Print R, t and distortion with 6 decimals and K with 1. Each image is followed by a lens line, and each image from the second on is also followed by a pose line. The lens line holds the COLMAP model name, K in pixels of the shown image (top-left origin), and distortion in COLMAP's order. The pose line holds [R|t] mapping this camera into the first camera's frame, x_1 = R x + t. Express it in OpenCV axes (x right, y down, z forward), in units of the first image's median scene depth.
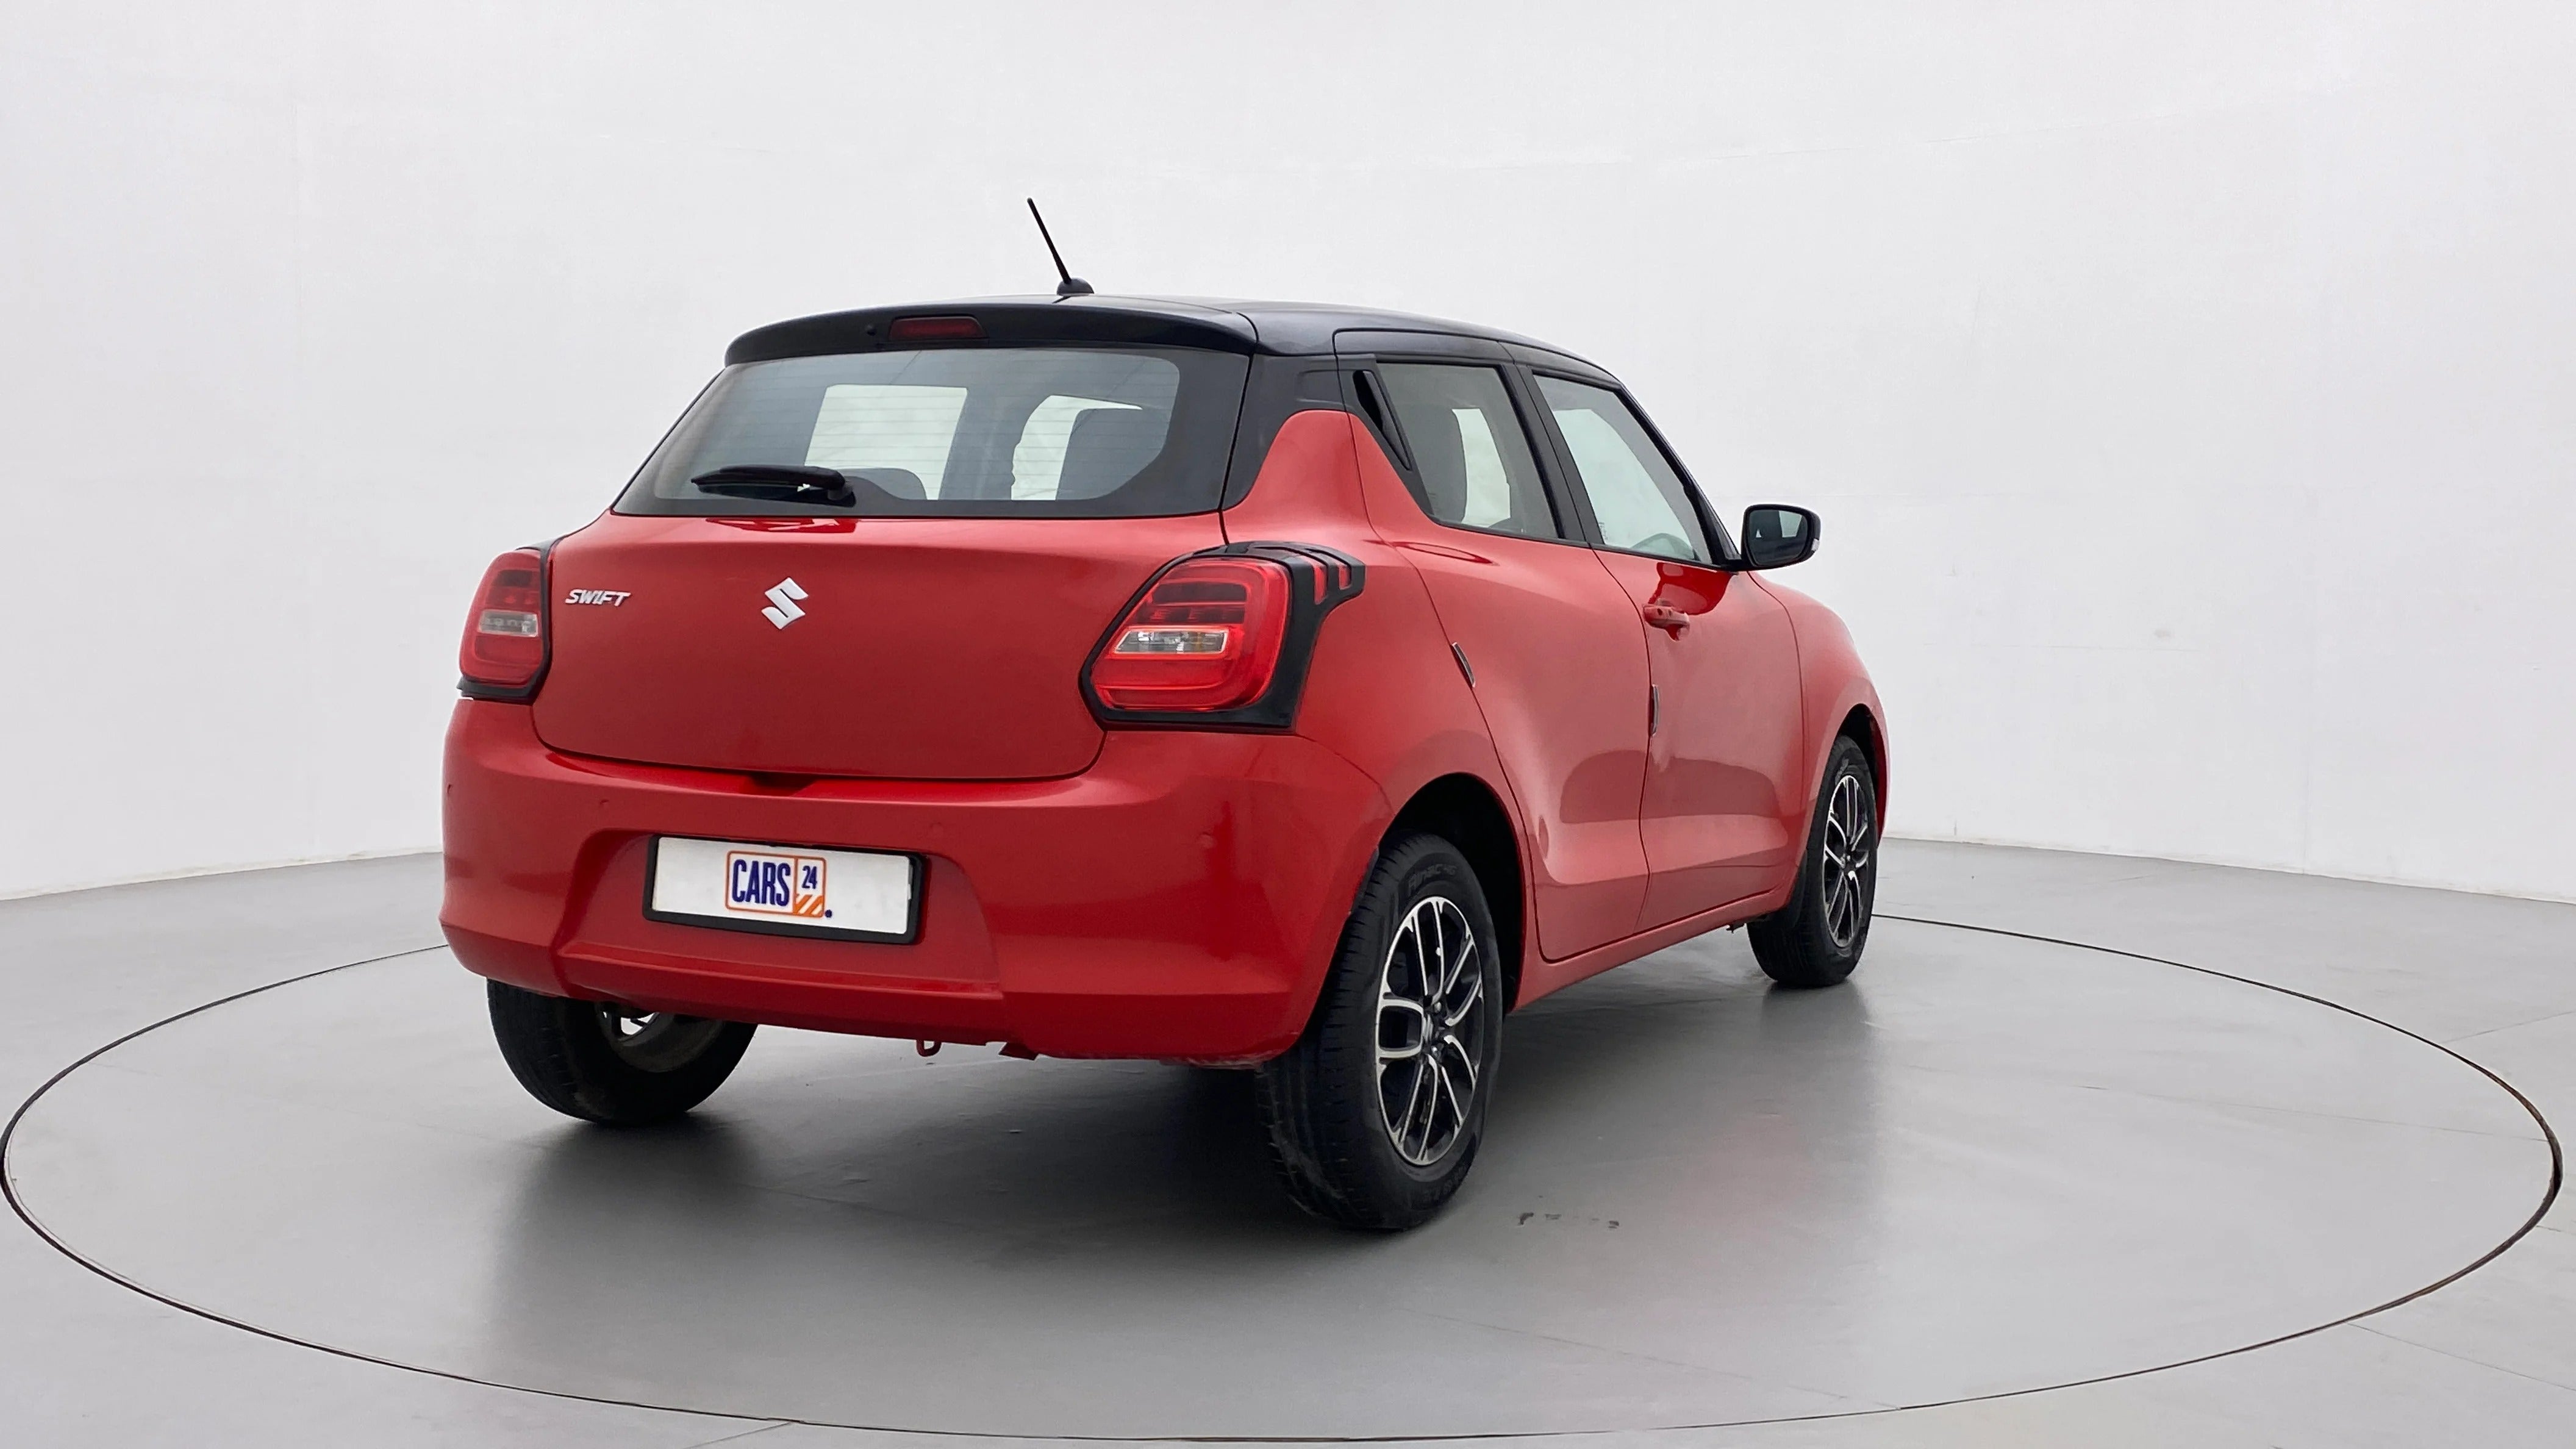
lens RADIAL K [[2630.7, 0, 1236.8], [0, 2630.7, 728.9], [0, 0, 1]] dist [0.116277, -0.285090]
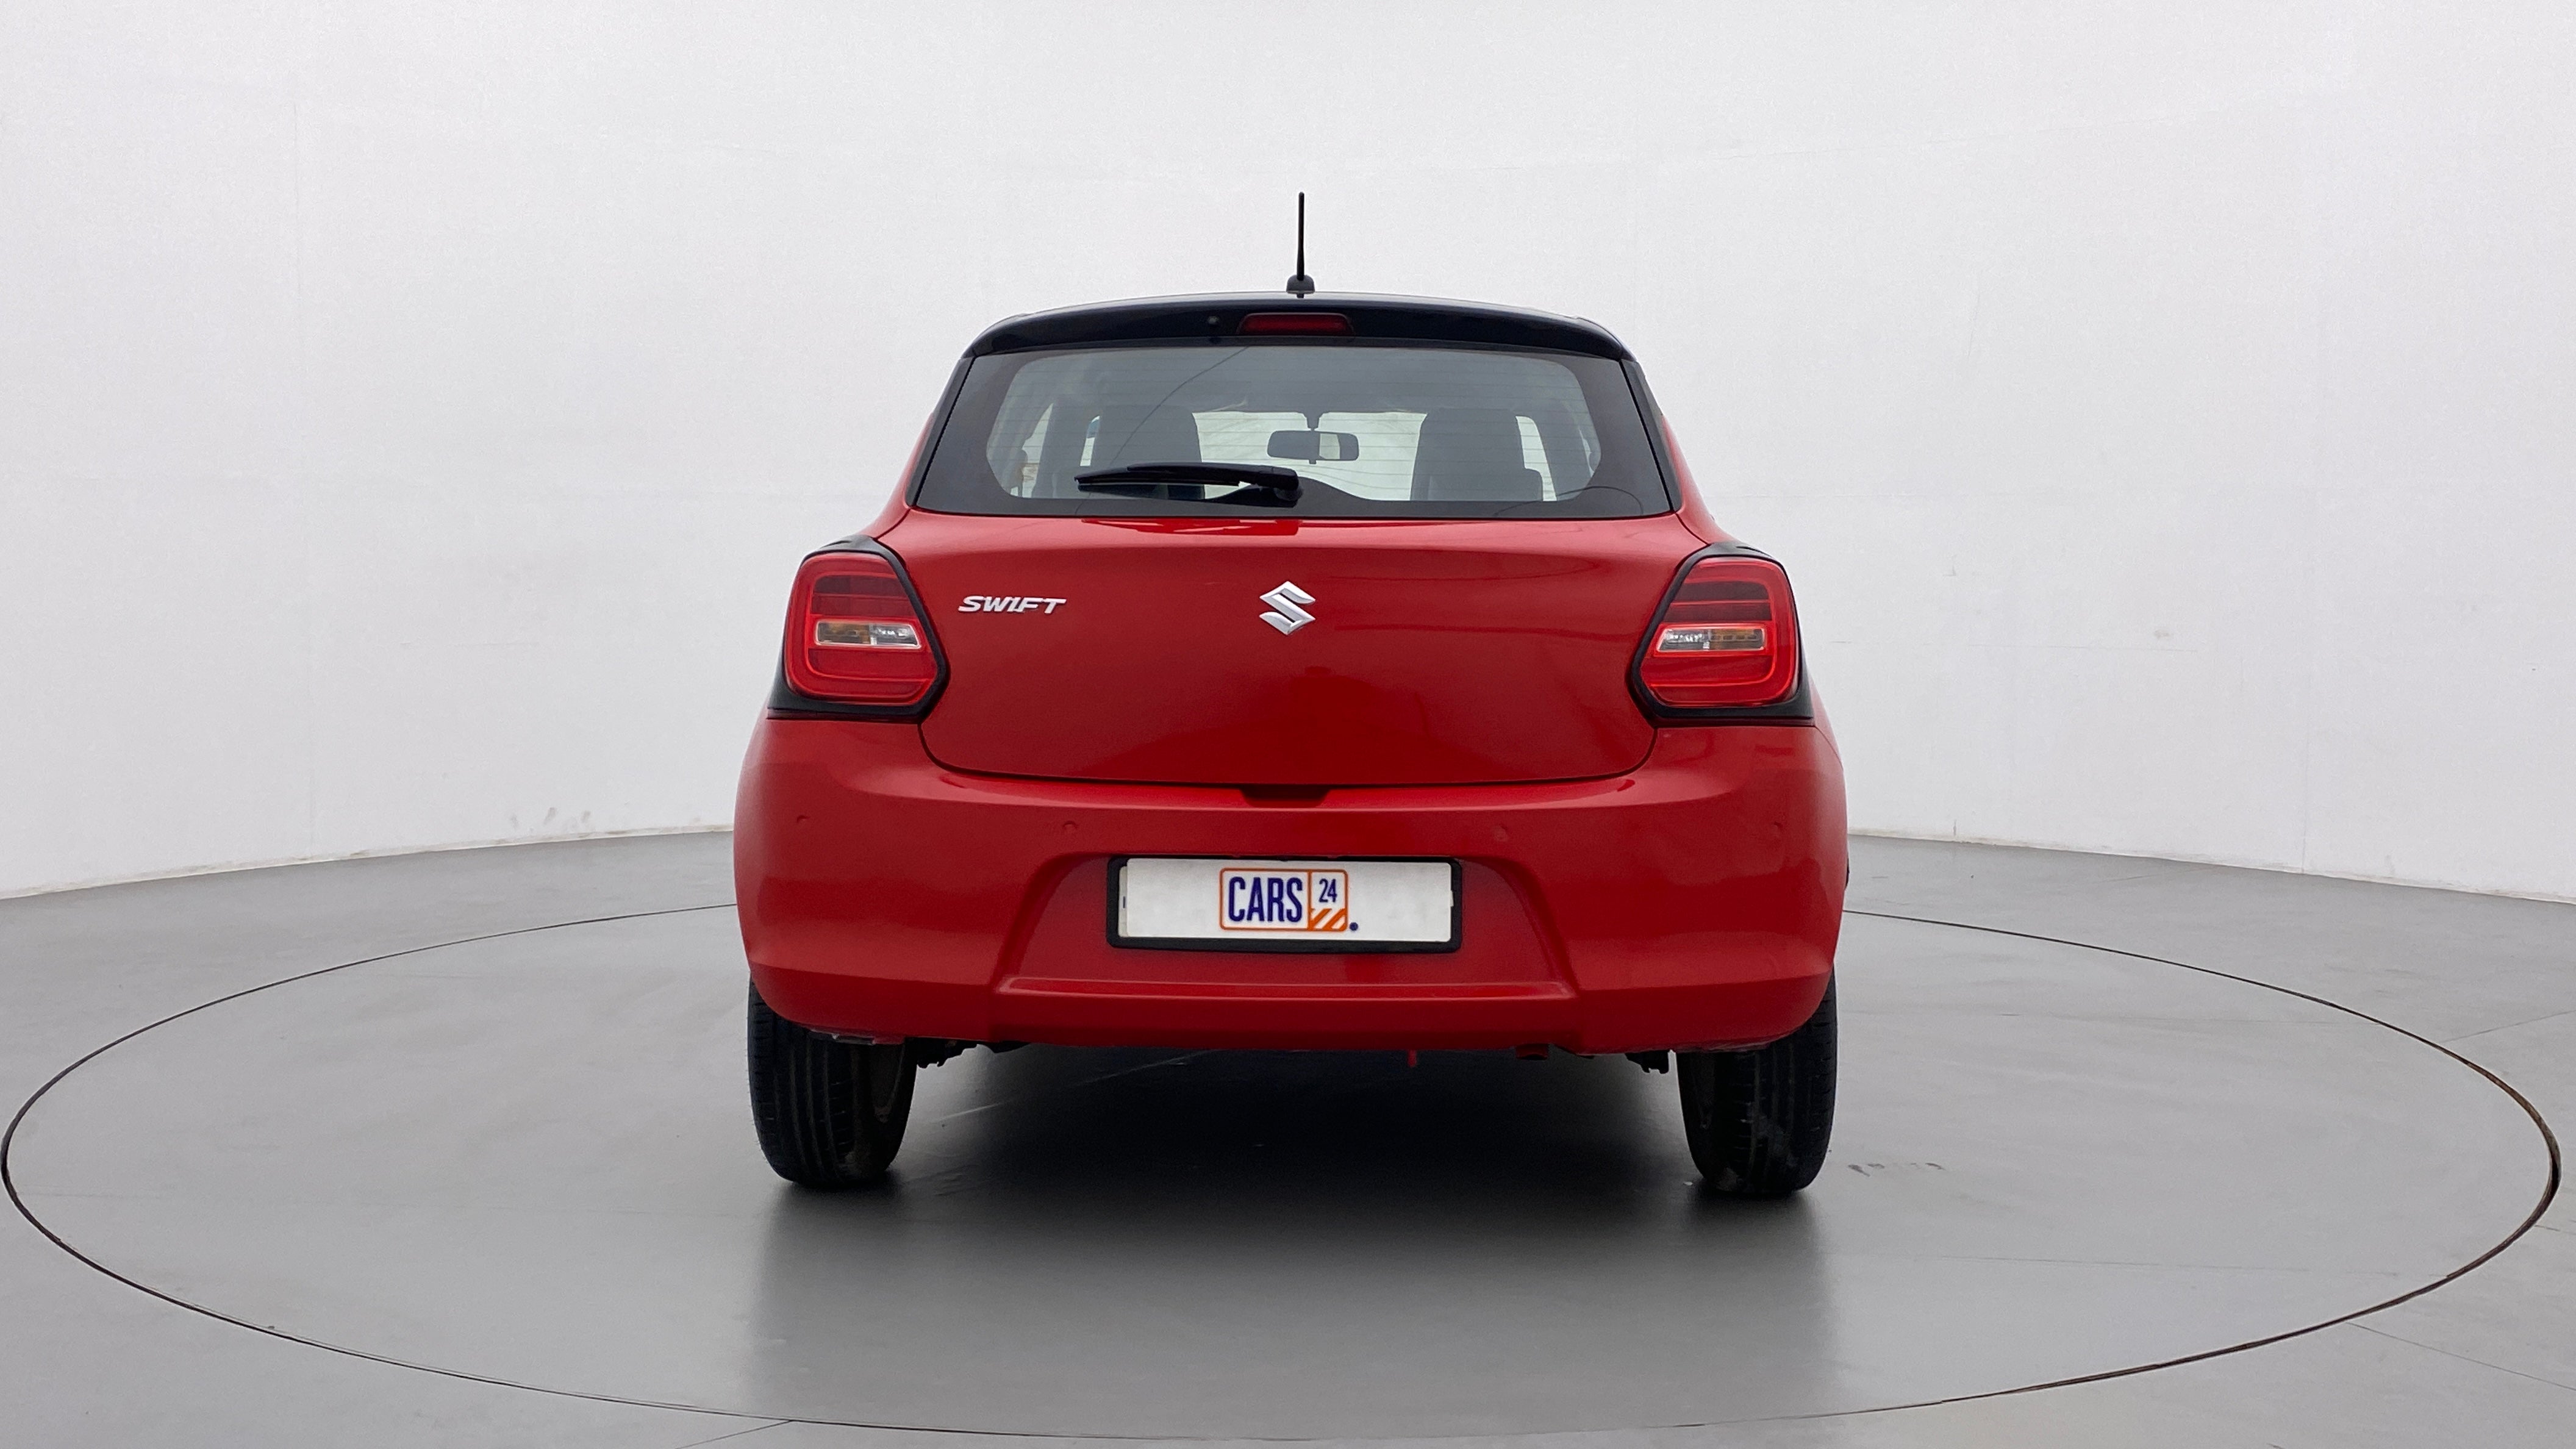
lens RADIAL K [[2630.7, 0, 1236.8], [0, 2630.7, 728.9], [0, 0, 1]] dist [0.116277, -0.285090]
pose [[0.900280, -0.032752, 0.434078, -0.602709], [0.032008, 0.999447, 0.009026, -0.012628], [-0.434134, 0.005768, 0.900830, 0.143657]]
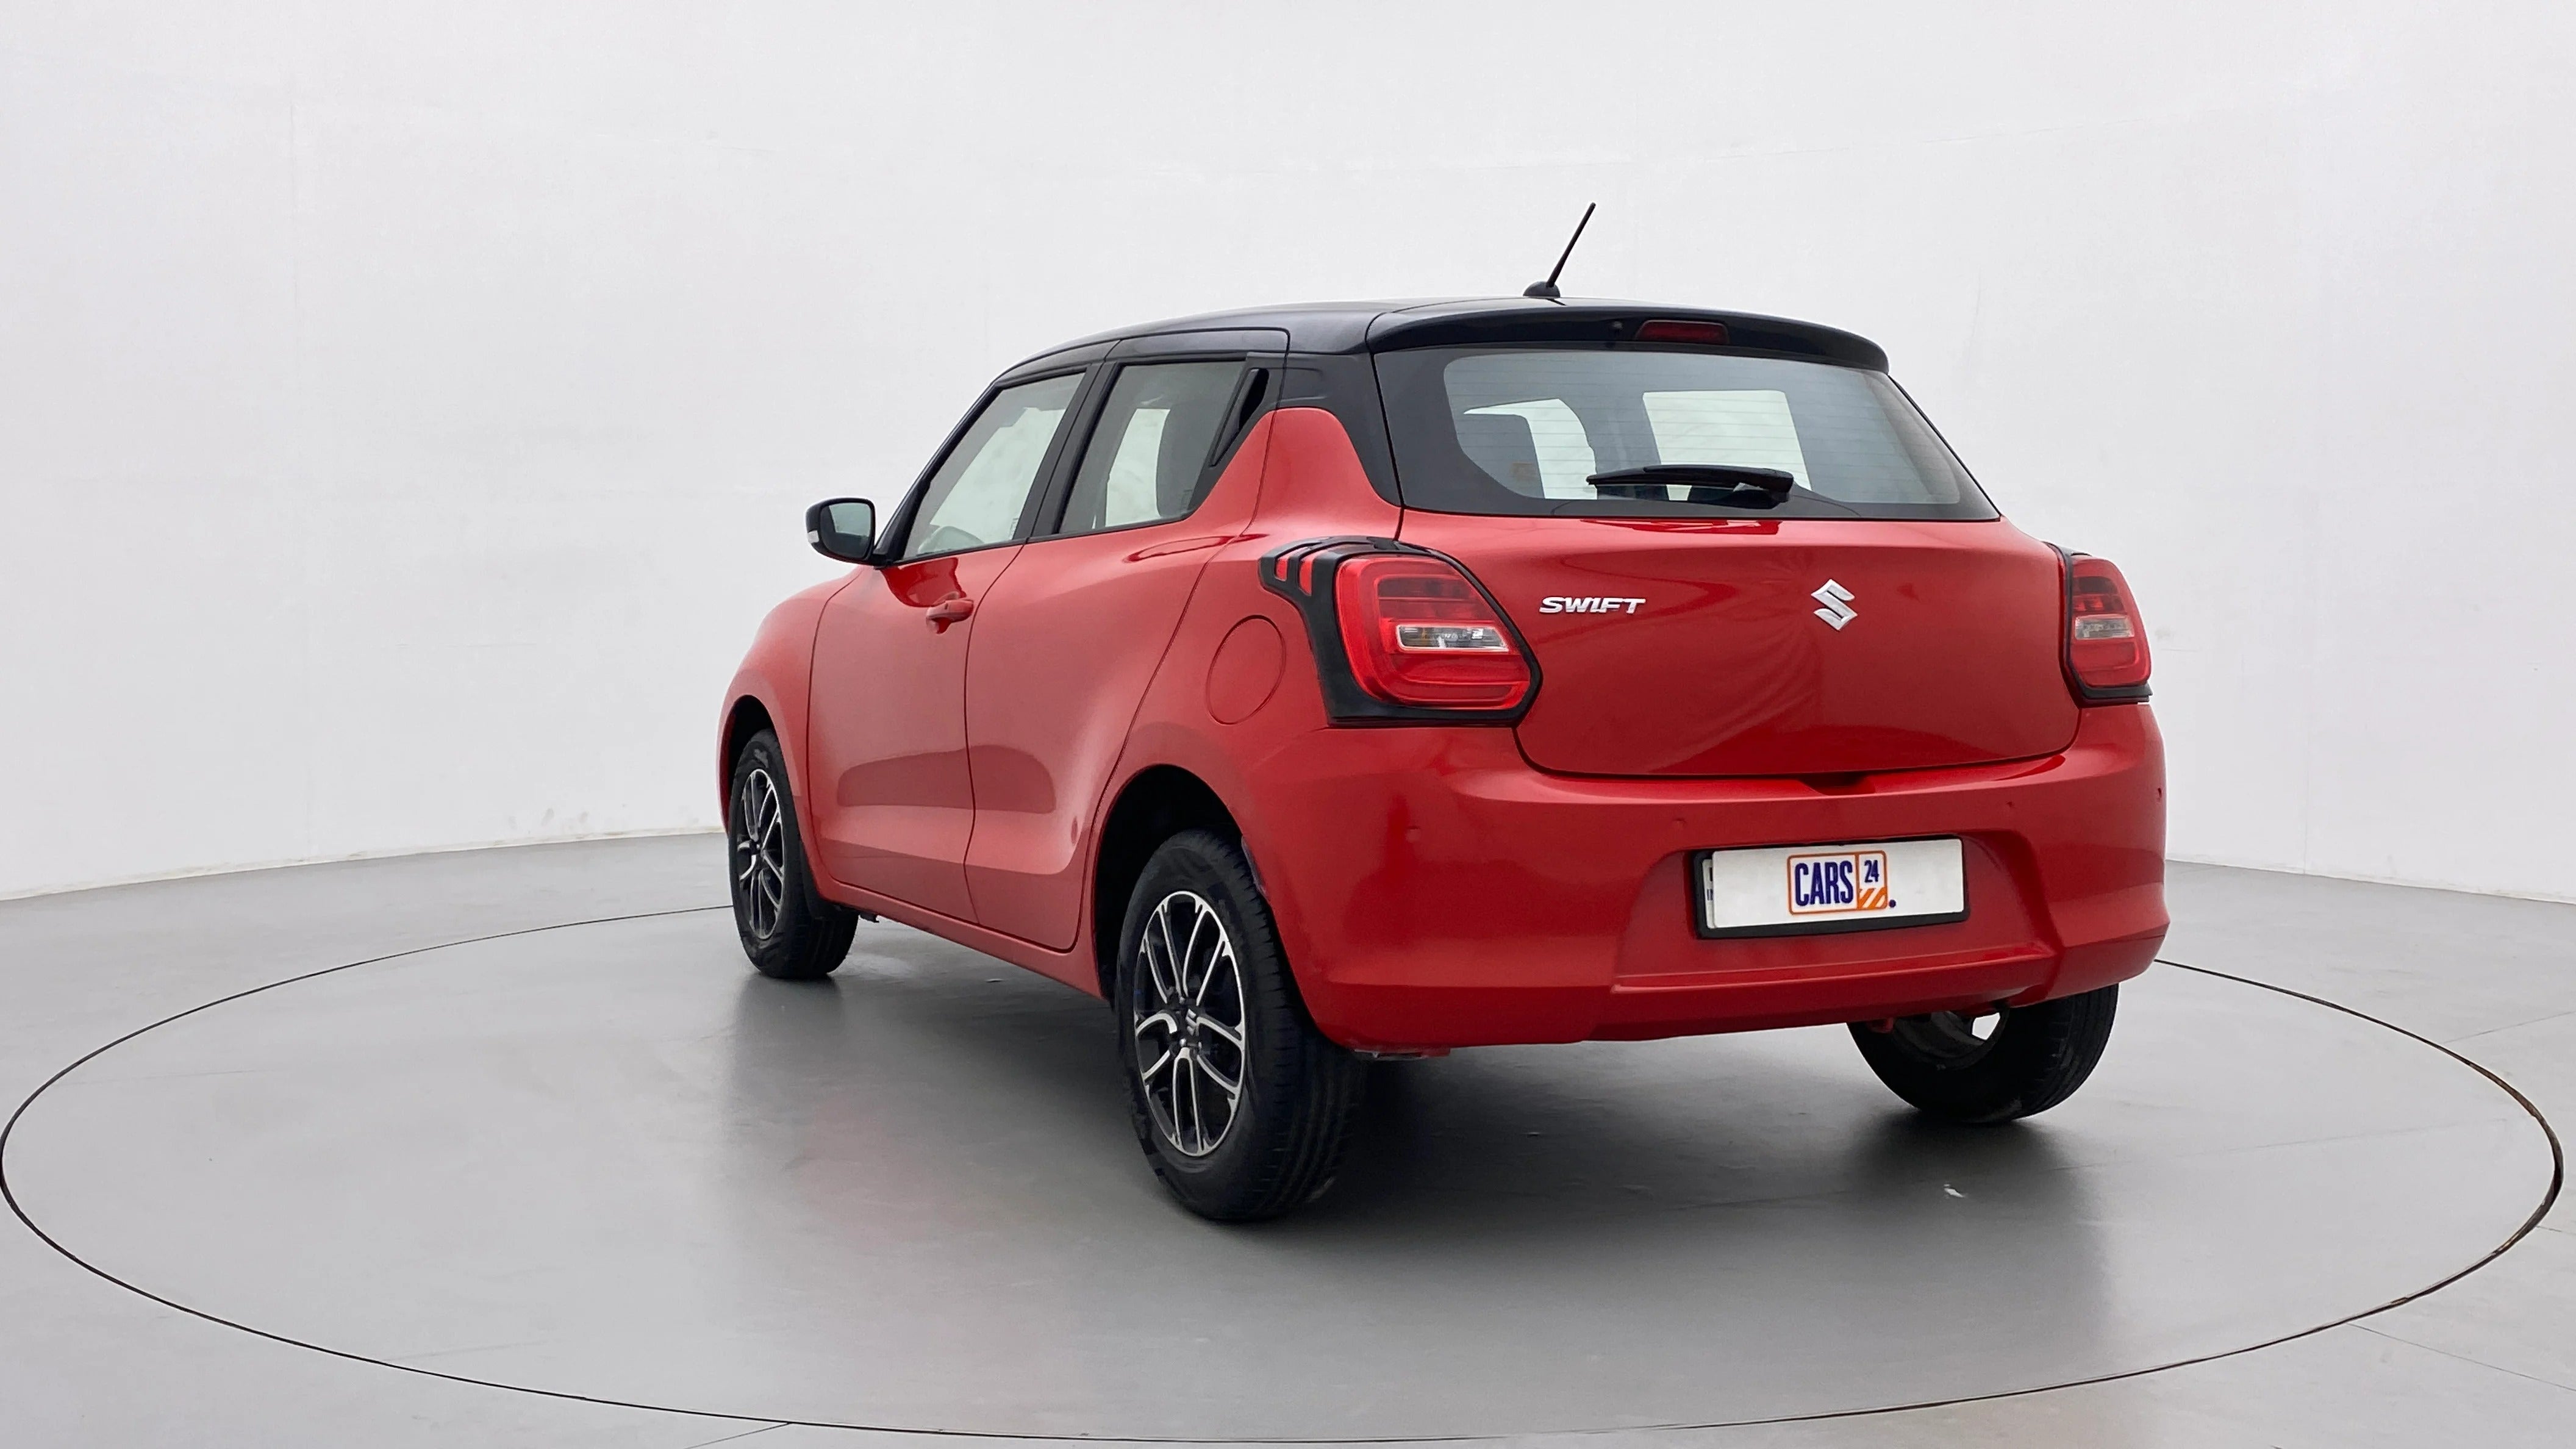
lens RADIAL K [[2630.7, 0, 1236.8], [0, 2630.7, 728.9], [0, 0, 1]] dist [0.116277, -0.285090]
pose [[0.582174, -0.060886, 0.810782, -1.122961], [0.056168, 0.997822, 0.034601, -0.047734], [-0.811122, 0.025396, 0.584325, 0.592558]]
